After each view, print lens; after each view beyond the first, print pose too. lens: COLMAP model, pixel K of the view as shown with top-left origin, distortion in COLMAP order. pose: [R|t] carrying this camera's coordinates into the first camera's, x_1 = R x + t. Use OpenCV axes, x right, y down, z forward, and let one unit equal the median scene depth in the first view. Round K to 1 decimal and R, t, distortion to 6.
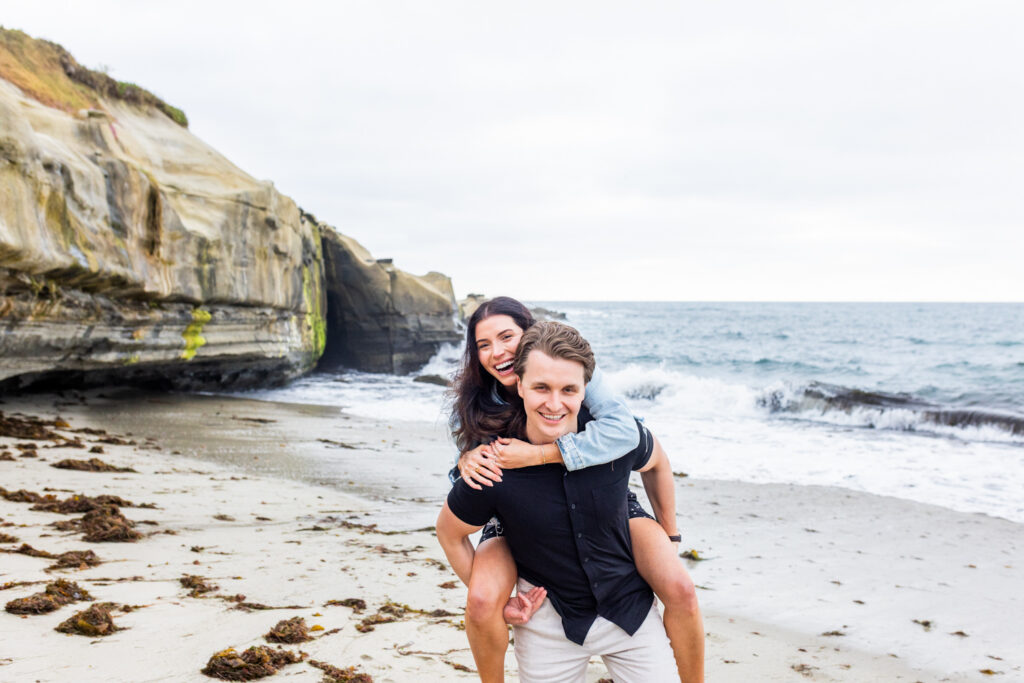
lens RADIAL K [[1002.5, 0, 514.8], [0, 1002.5, 341.7], [0, 0, 1]] dist [-0.003698, 0.000000]
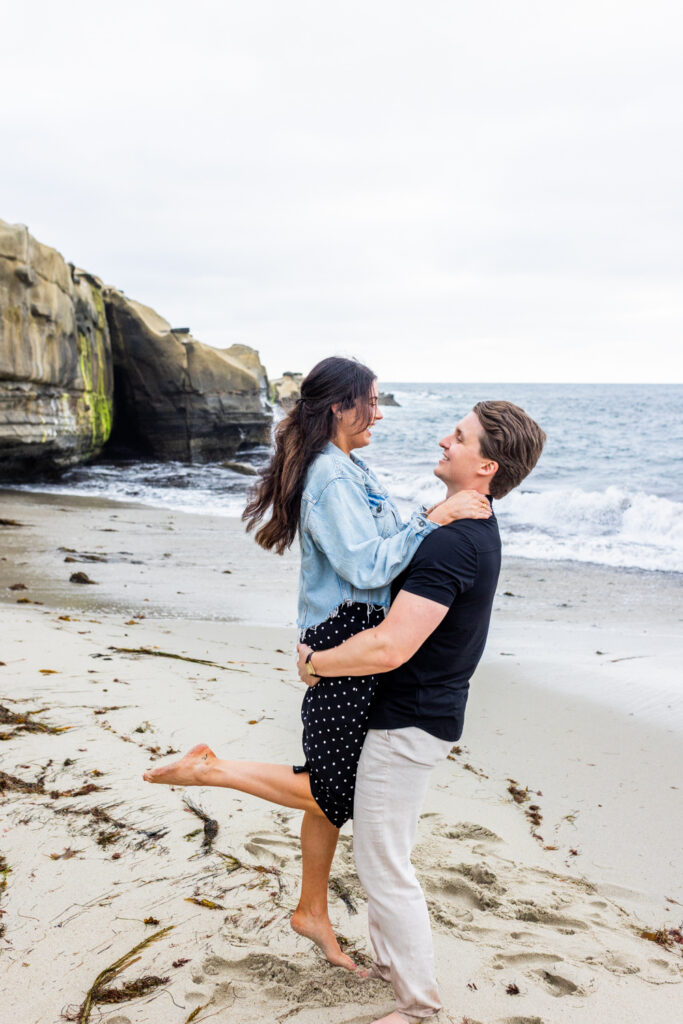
lens RADIAL K [[1002.5, 0, 338.6], [0, 1002.5, 510.1], [0, 0, 1]] dist [-0.003698, 0.000000]
pose [[0.999944, 0.003404, -0.009971, 0.016380], [-0.002575, 0.996628, 0.082009, 0.002188], [0.010216, -0.081979, 0.996582, 0.136408]]
